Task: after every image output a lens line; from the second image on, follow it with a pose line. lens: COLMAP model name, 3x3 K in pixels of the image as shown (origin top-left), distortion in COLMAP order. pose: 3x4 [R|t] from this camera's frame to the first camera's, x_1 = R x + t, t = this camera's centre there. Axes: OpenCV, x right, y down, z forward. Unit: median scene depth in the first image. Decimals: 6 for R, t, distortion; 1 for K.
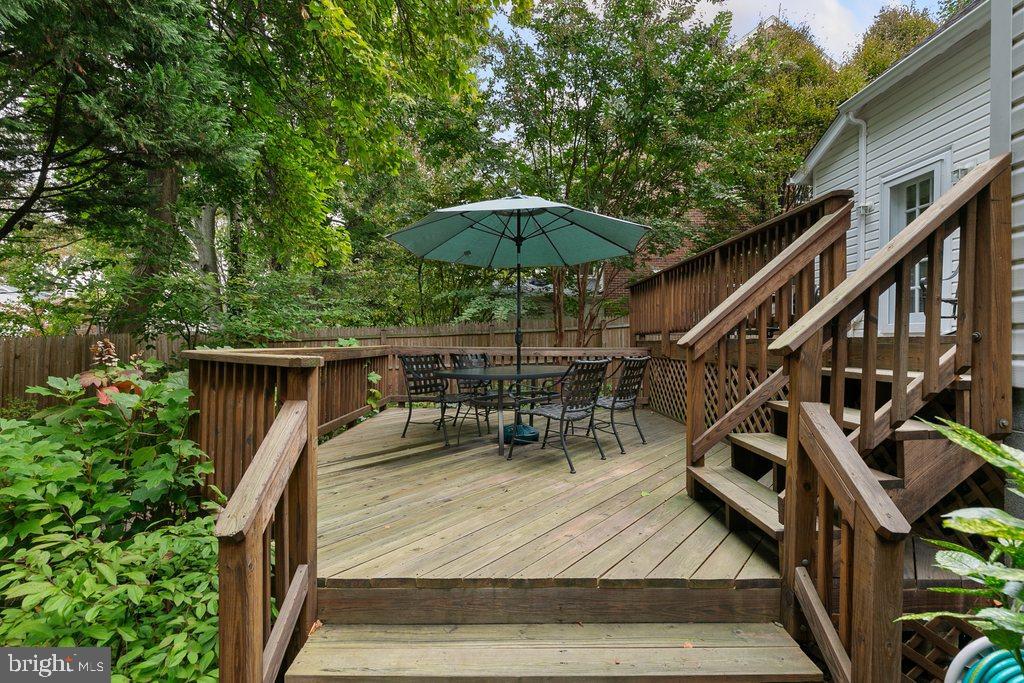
lens RADIAL K [[457.7, 0, 512.0], [0, 457.7, 341.5], [0, 0, 1]] dist [0.000444, 0.000039]
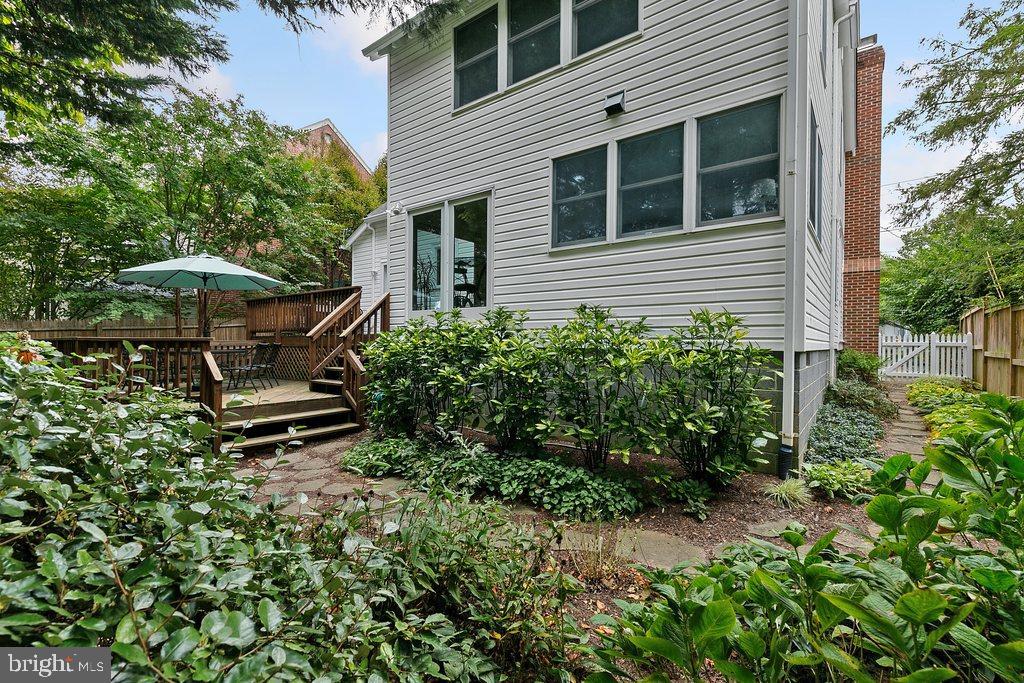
lens RADIAL K [[457.7, 0, 512.0], [0, 457.7, 341.5], [0, 0, 1]] dist [0.000444, 0.000039]
pose [[0.612173, -0.003141, 0.790717, -1.574236], [0.001005, 0.999994, 0.003194, 0.045751], [-0.790723, -0.001161, 0.612173, -2.470730]]
